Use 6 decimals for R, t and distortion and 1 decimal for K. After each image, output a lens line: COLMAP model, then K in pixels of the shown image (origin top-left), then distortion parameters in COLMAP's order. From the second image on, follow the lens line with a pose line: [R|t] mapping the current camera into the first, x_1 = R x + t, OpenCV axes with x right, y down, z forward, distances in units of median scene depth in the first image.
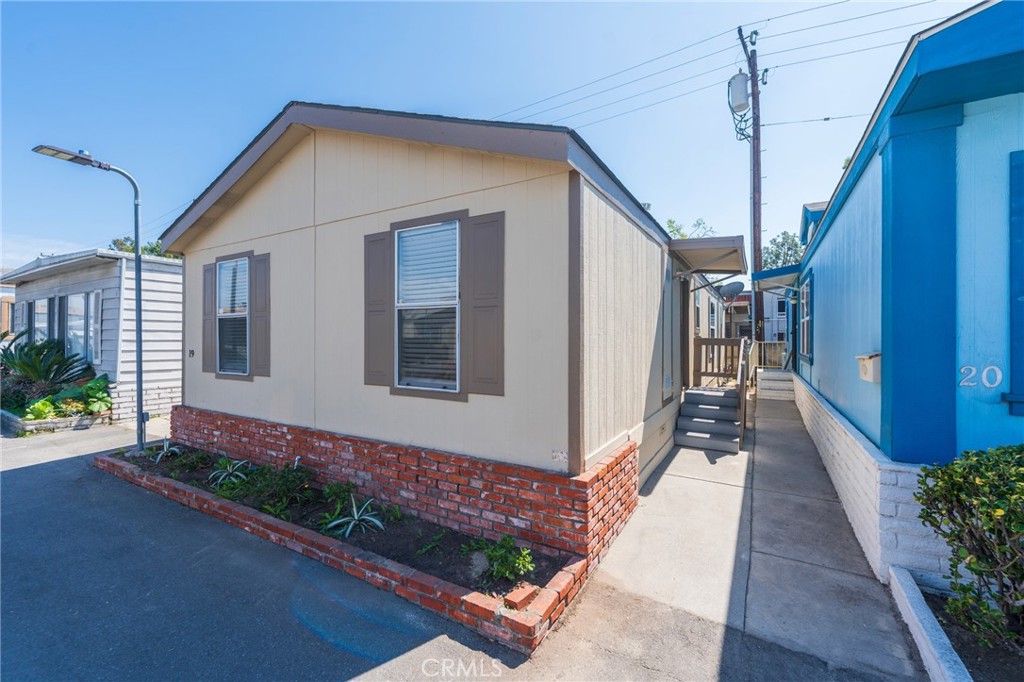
lens RADIAL K [[422.0, 0, 506.9], [0, 422.0, 335.3], [0, 0, 1]] dist [0.001961, -0.000194]
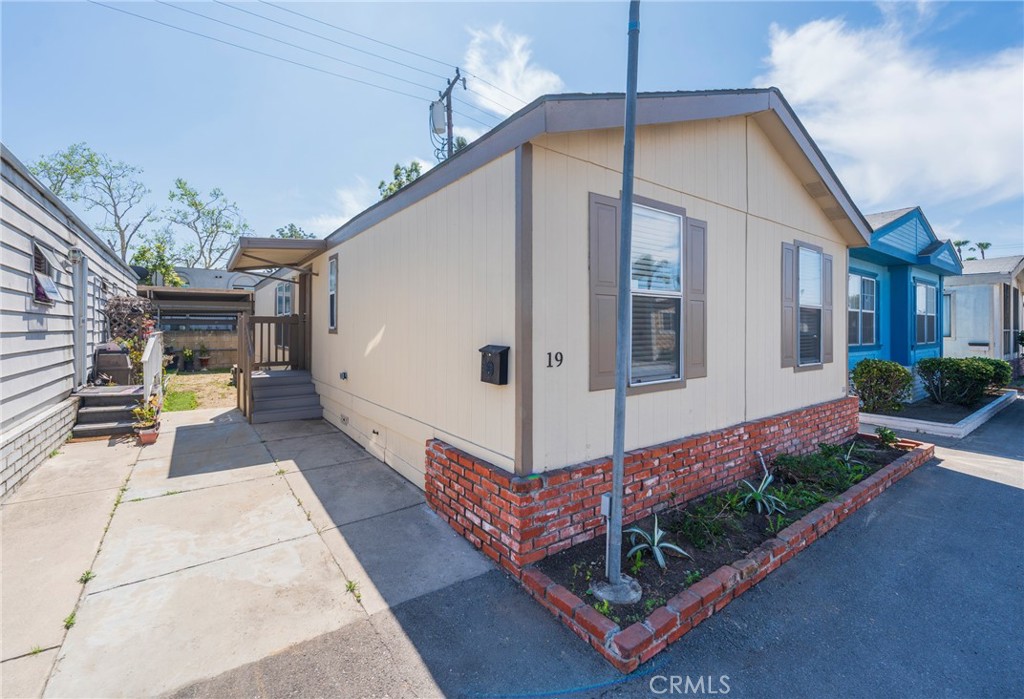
lens RADIAL K [[428.7, 0, 513.9], [0, 428.7, 320.1], [0, 0, 1]] dist [0.001629, 0.000171]
pose [[0.403463, 0.014408, 0.914883, -1.346113], [-0.009288, 0.999889, -0.011651, 0.004069], [-0.914949, -0.003797, 0.403552, 0.931484]]
